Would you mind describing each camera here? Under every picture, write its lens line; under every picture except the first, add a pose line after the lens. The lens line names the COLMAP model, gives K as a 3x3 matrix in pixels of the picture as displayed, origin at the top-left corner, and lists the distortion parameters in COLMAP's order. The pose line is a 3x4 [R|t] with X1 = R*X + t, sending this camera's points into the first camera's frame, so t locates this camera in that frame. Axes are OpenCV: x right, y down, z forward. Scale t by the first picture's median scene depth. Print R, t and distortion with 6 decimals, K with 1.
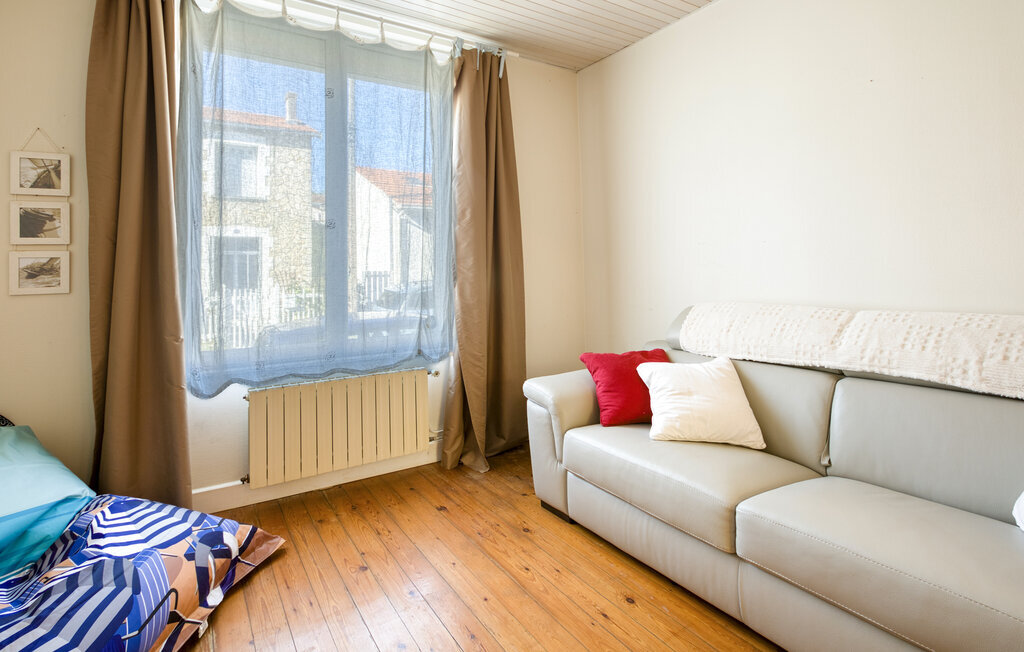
lens RADIAL K [[495.6, 0, 517.9], [0, 495.6, 242.9], [0, 0, 1]] dist [-0.000238, 0.001502]
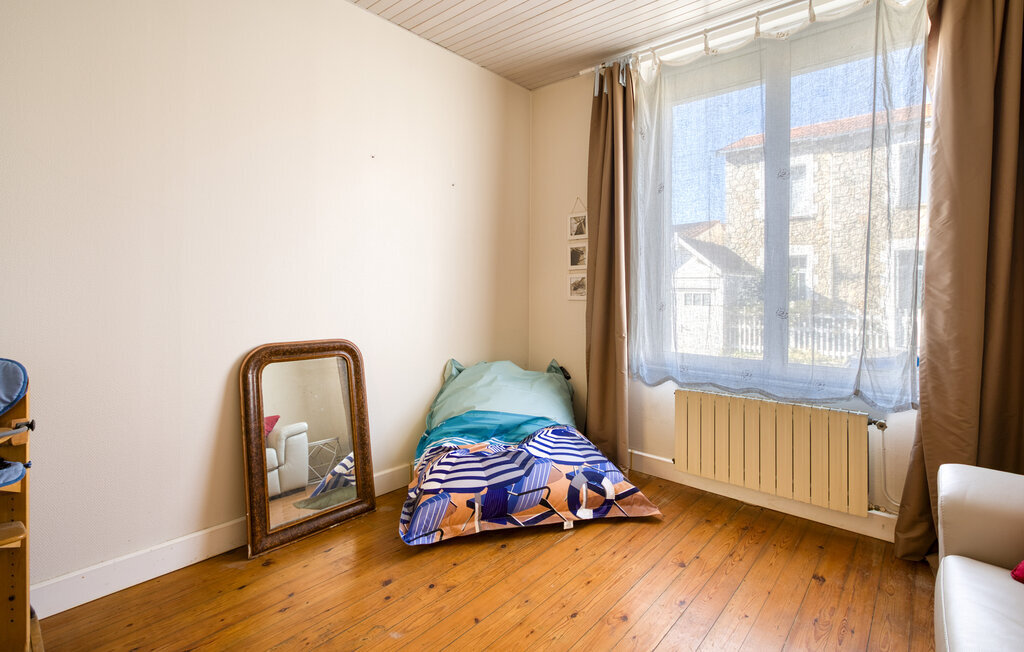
lens RADIAL K [[495.6, 0, 507.8], [0, 495.6, 286.4], [0, 0, 1]] dist [-0.000238, 0.001502]
pose [[0.279931, 0.010760, -0.959960, 0.532051], [0.037333, 0.999059, 0.022085, 0.013495], [0.959294, -0.042021, 0.279266, 0.318244]]
